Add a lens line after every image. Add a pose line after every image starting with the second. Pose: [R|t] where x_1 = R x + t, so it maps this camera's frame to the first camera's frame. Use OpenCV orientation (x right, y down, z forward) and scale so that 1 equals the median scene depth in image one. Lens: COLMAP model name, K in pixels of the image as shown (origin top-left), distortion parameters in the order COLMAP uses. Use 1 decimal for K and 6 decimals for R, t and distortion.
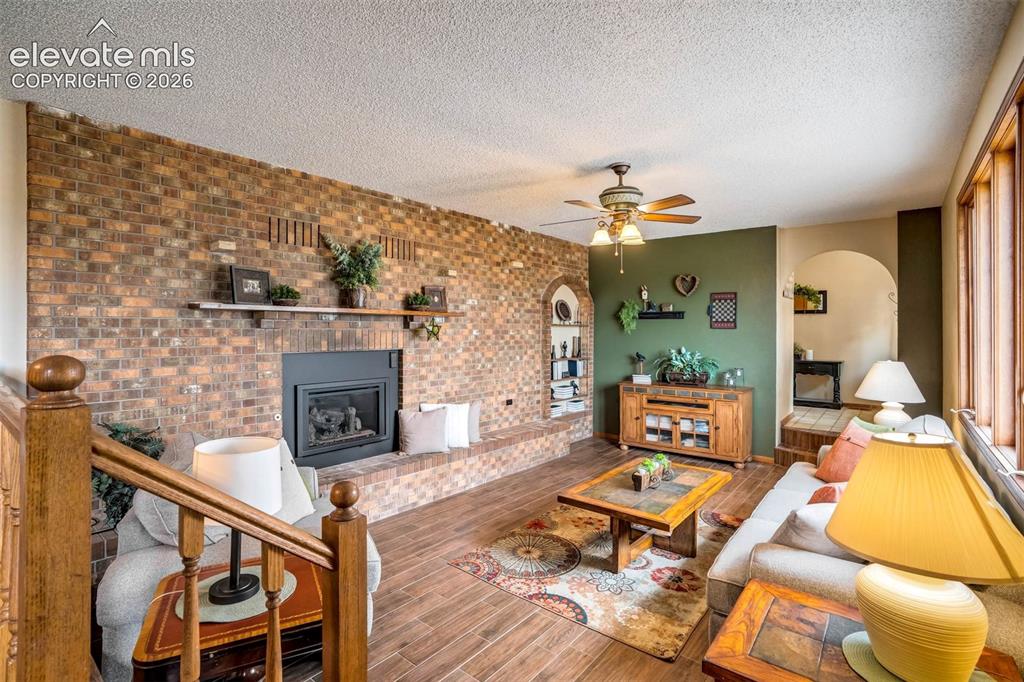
lens RADIAL K [[486.0, 0, 508.5], [0, 486.0, 328.3], [0, 0, 1]] dist [-0.060342, 0.028120]
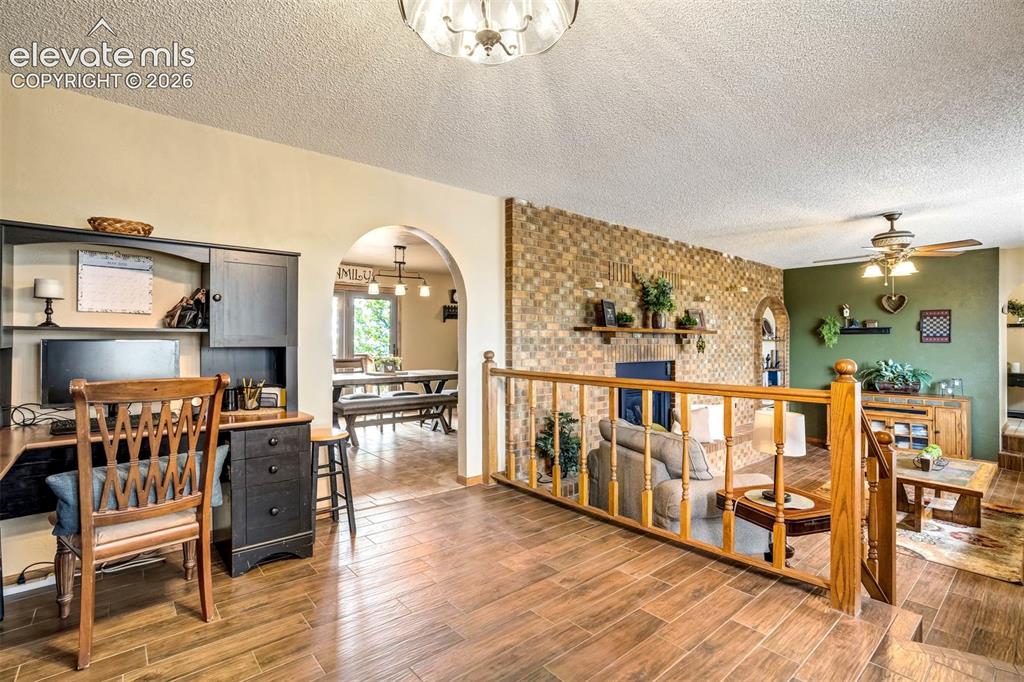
lens RADIAL K [[479.2, 0, 504.3], [0, 479.2, 342.1], [0, 0, 1]] dist [-0.053994, 0.025869]
pose [[0.983154, -0.003210, -0.182752, -0.412220], [0.003248, 0.999995, -0.000091, -0.005067], [0.182752, -0.000504, 0.983159, -0.287186]]
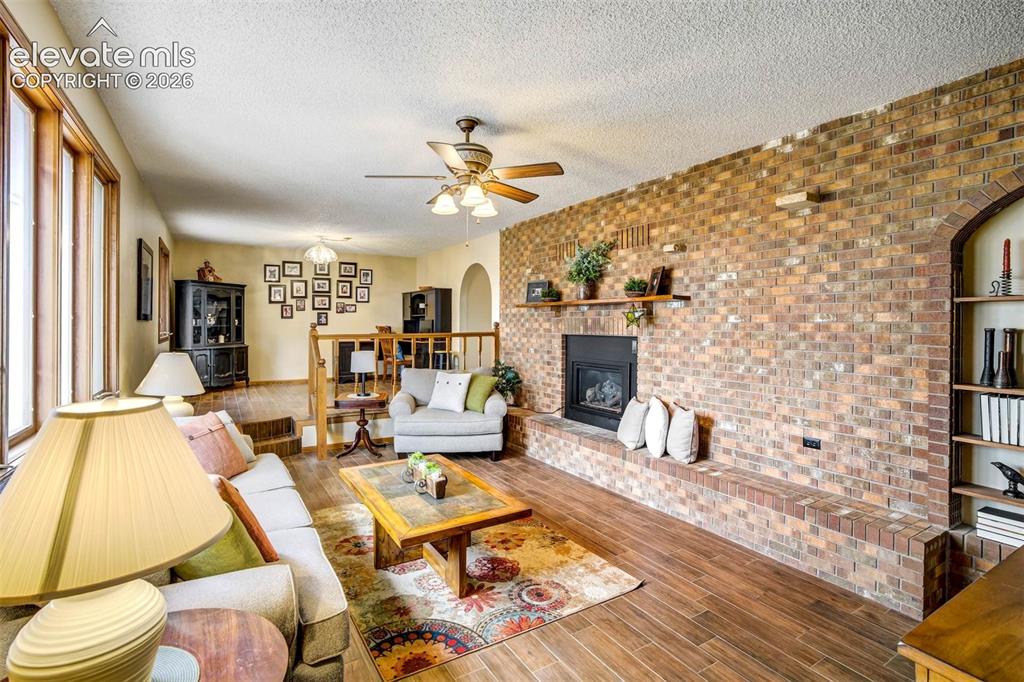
lens RADIAL K [[486.0, 0, 508.5], [0, 486.0, 328.3], [0, 0, 1]] dist [-0.060342, 0.028120]
pose [[-0.329139, 0.005077, -0.944268, 0.778137], [-0.000445, 0.999985, 0.005532, 0.020209], [0.944281, 0.002241, -0.329132, 1.036657]]
